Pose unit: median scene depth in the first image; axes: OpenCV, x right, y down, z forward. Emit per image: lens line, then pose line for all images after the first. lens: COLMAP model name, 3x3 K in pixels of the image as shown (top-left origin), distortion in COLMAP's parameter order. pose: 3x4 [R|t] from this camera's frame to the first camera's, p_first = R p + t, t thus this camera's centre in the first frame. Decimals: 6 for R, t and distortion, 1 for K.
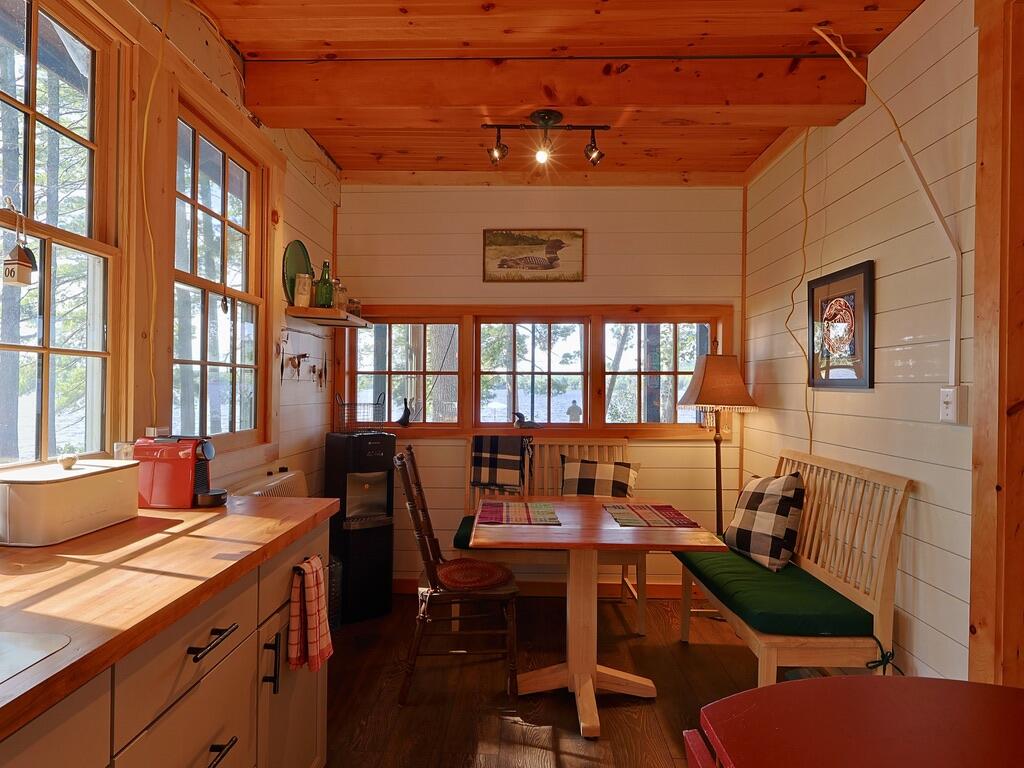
lens RADIAL K [[565.2, 0, 512.0], [0, 565.2, 384.0], [0, 0, 1]] dist [-0.003226, 0.002897]
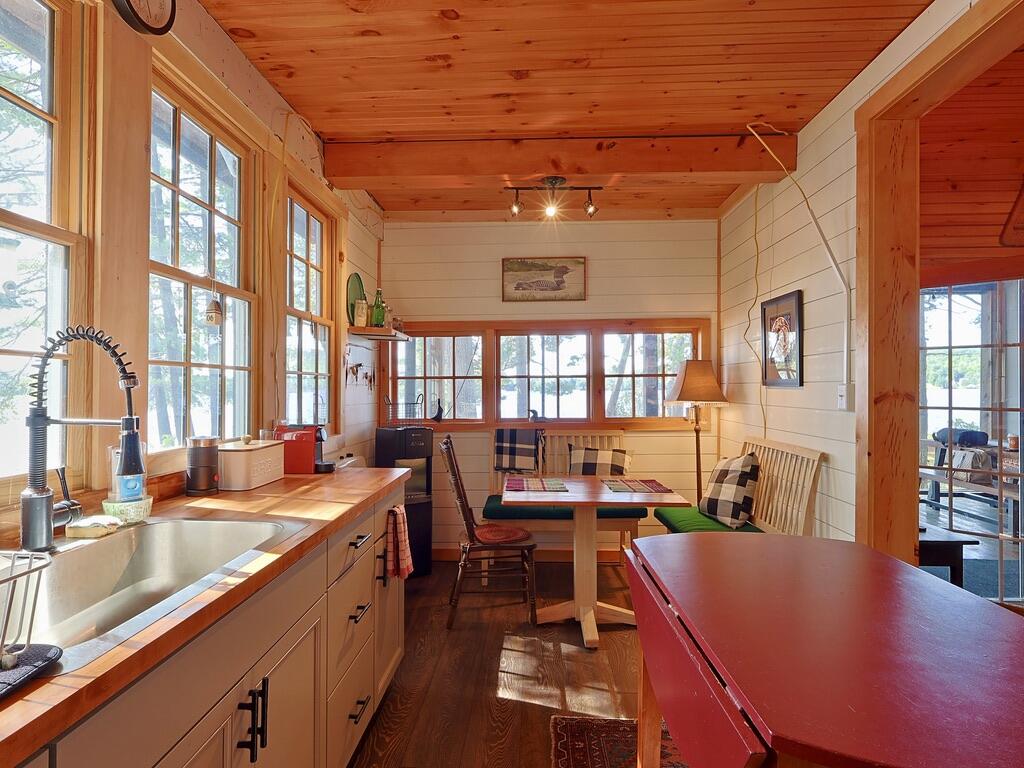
lens RADIAL K [[565.2, 0, 512.0], [0, 565.2, 384.0], [0, 0, 1]] dist [-0.003226, 0.002897]
pose [[0.999826, -0.011158, -0.014938, -0.019970], [0.011112, 0.999933, -0.003126, -0.000715], [0.014972, 0.002959, 0.999884, -0.288676]]
